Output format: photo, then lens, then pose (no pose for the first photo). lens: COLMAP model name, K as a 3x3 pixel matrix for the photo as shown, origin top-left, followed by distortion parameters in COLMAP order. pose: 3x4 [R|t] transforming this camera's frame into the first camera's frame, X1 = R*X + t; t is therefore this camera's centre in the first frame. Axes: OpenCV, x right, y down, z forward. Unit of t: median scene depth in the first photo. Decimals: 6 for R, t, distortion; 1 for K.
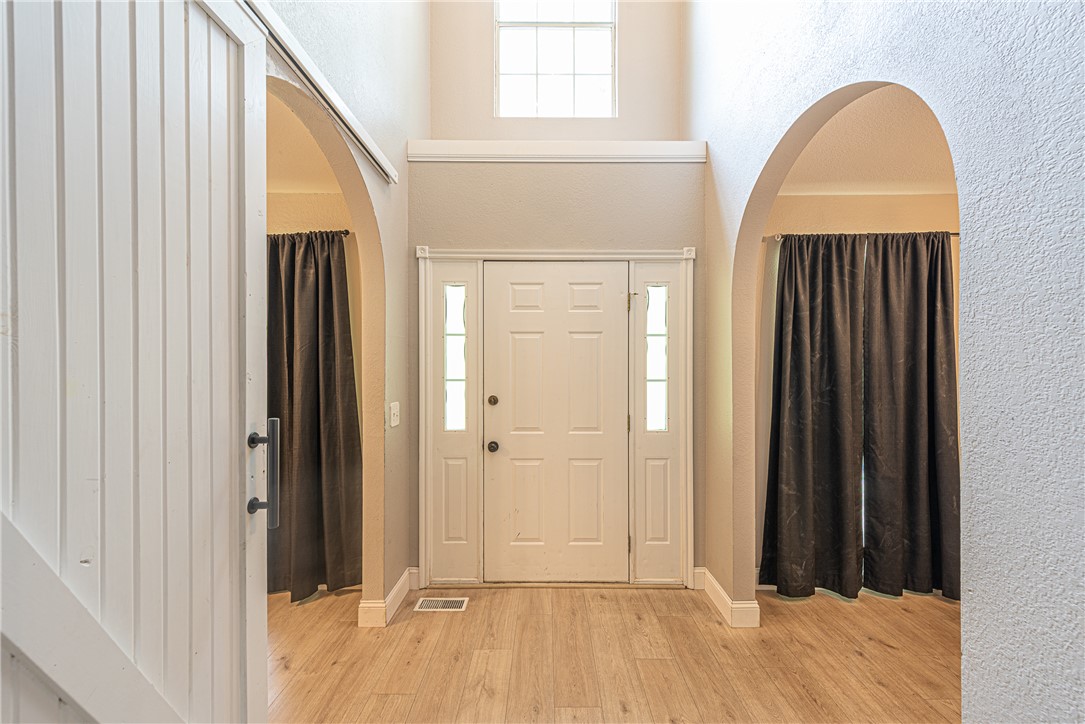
lens RADIAL K [[446.5, 0, 542.1], [0, 446.5, 363.1], [0, 0, 1]] dist [0.008429, -0.000958]
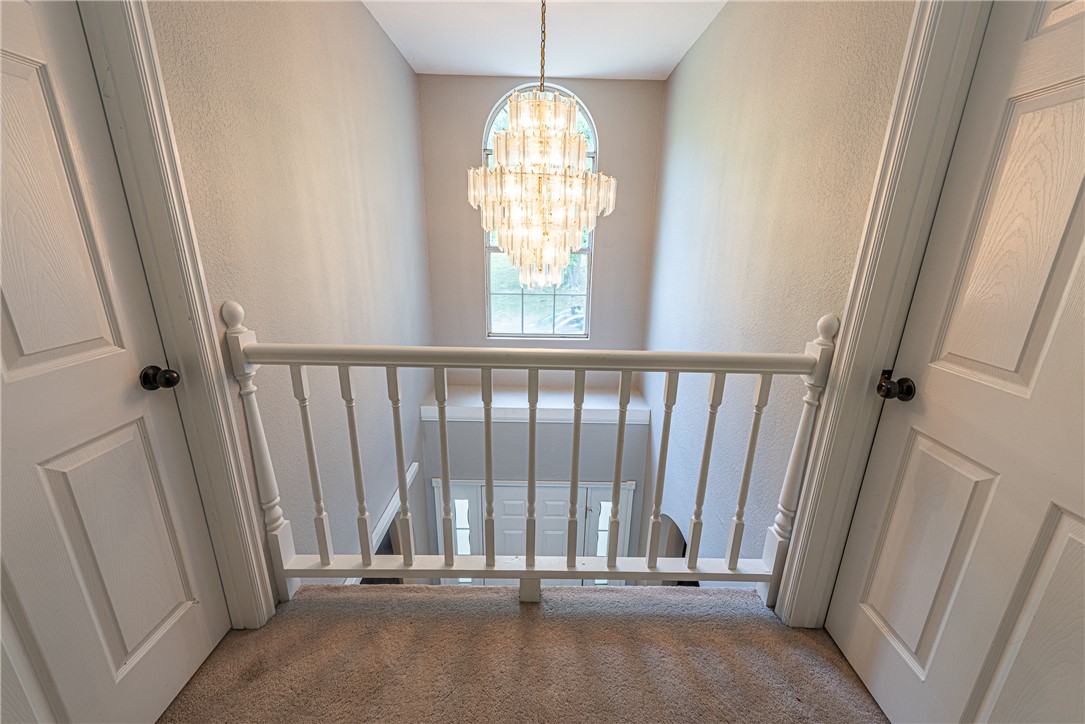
lens RADIAL K [[446.5, 0, 545.0], [0, 446.5, 366.8], [0, 0, 1]] dist [0.008429, -0.000958]
pose [[0.999591, 0.012398, 0.025769, 0.023406], [-0.019561, 0.953781, 0.299865, -0.985353], [-0.020861, -0.300247, 0.953633, -0.198248]]
